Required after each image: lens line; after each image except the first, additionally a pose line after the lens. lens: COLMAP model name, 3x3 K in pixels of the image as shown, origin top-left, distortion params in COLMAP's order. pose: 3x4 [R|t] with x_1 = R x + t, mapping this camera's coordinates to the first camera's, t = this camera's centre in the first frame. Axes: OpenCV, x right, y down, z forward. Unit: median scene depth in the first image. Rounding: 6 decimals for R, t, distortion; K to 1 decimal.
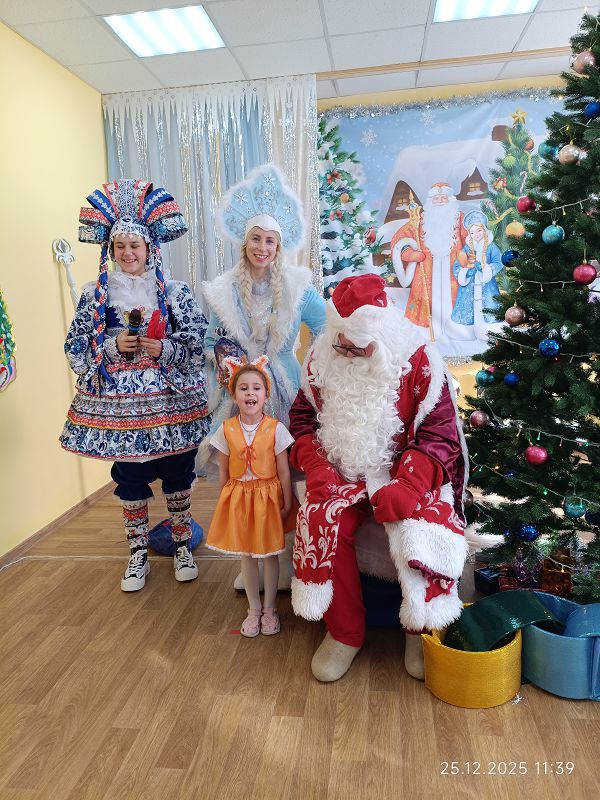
lens RADIAL K [[609.0, 0, 295.5], [0, 609.0, 397.9], [0, 0, 1]] dist [0.039270, -0.094969]
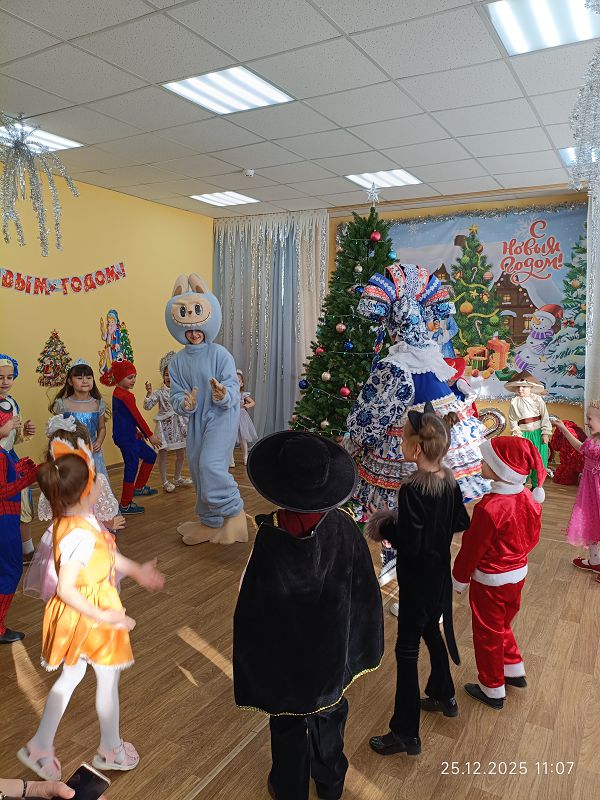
lens RADIAL K [[609.0, 0, 295.6], [0, 609.0, 395.2], [0, 0, 1]] dist [0.039270, -0.094969]
pose [[0.920390, 0.105309, -0.376553, 0.556069], [-0.118677, 0.992855, -0.012409, -0.010681], [0.372556, 0.056109, 0.926312, -0.446451]]
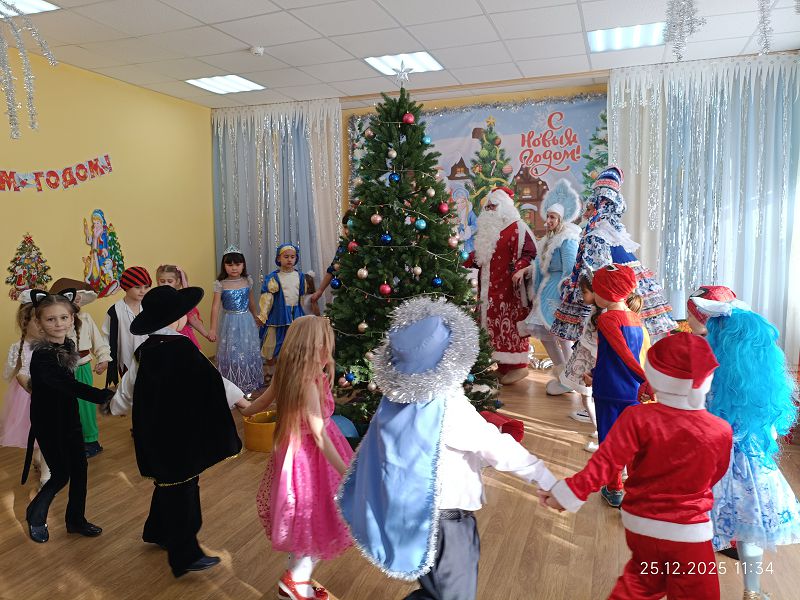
lens RADIAL K [[609.0, 0, 400.5], [0, 609.0, 299.4], [0, 0, 1]] dist [0.039270, -0.094969]
pose [[0.976954, 0.061718, -0.204333, 0.469256], [-0.070470, 0.996870, -0.035830, 0.005349], [0.201482, 0.049404, 0.978245, -0.373524]]
